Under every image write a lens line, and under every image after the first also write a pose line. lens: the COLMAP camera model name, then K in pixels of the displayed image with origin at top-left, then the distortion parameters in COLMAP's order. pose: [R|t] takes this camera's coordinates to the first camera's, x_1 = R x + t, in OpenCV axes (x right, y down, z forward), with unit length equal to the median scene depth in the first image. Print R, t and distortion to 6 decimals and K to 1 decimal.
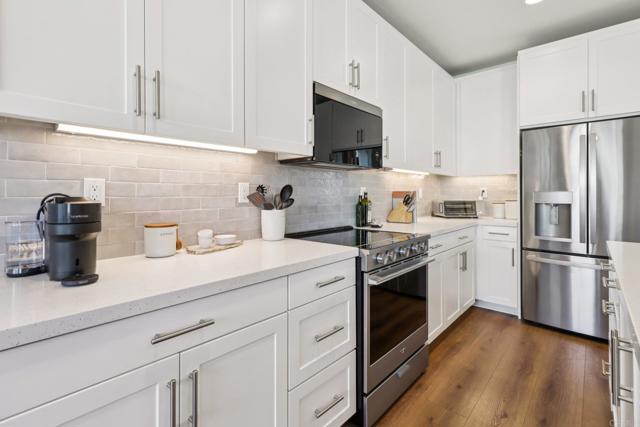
lens RADIAL K [[300.9, 0, 319.5], [0, 300.9, 194.8], [0, 0, 1]] dist [0.001187, 0.000479]
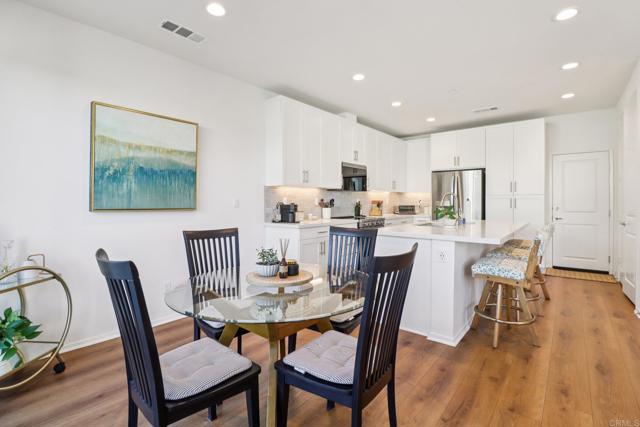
lens RADIAL K [[296.5, 0, 321.1], [0, 296.5, 201.8], [0, 0, 1]] dist [-0.000733, 0.000772]
pose [[0.998993, 0.000343, 0.044868, -0.244923], [-0.000391, 0.999999, 0.001060, -0.007398], [-0.044867, -0.001076, 0.998992, -1.267186]]
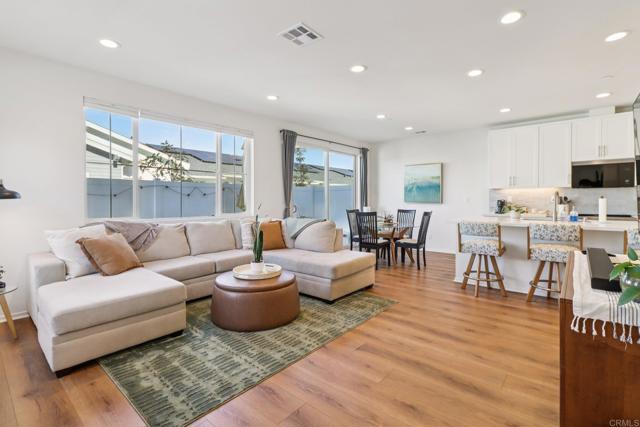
lens RADIAL K [[296.5, 0, 321.1], [0, 296.5, 201.8], [0, 0, 1]] dist [-0.000733, 0.000772]
pose [[0.031332, 0.002310, -0.999506, 2.080880], [-0.002918, 0.999993, 0.002220, 0.016691], [0.999505, 0.002847, 0.031338, -1.161668]]
